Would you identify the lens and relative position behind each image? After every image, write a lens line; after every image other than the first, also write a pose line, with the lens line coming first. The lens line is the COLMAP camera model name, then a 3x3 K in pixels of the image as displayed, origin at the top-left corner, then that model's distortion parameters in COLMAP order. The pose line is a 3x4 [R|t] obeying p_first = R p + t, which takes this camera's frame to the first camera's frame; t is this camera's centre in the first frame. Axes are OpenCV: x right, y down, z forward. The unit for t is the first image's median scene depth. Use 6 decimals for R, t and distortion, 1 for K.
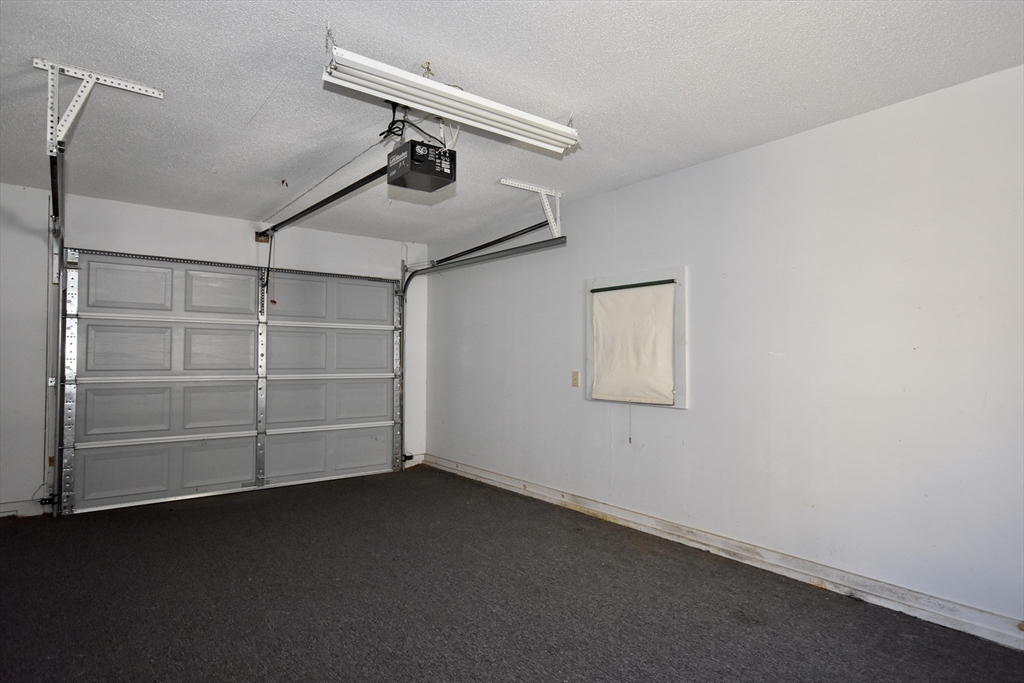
lens RADIAL K [[583.8, 0, 511.6], [0, 583.8, 342.9], [0, 0, 1]] dist [0.000618, 0.000242]
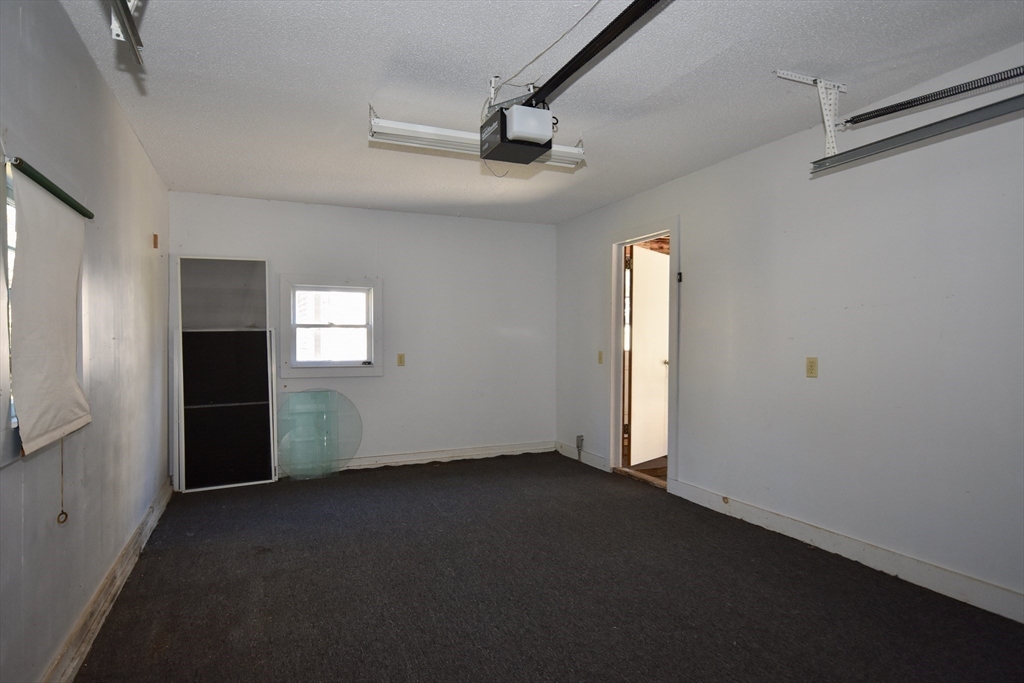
lens RADIAL K [[583.8, 0, 510.9], [0, 583.8, 341.9], [0, 0, 1]] dist [0.000618, 0.000242]
pose [[-0.972561, -0.000647, 0.232646, -0.395219], [-0.004245, 0.999879, -0.014965, 0.040831], [-0.232608, -0.015542, -0.972446, 2.059470]]
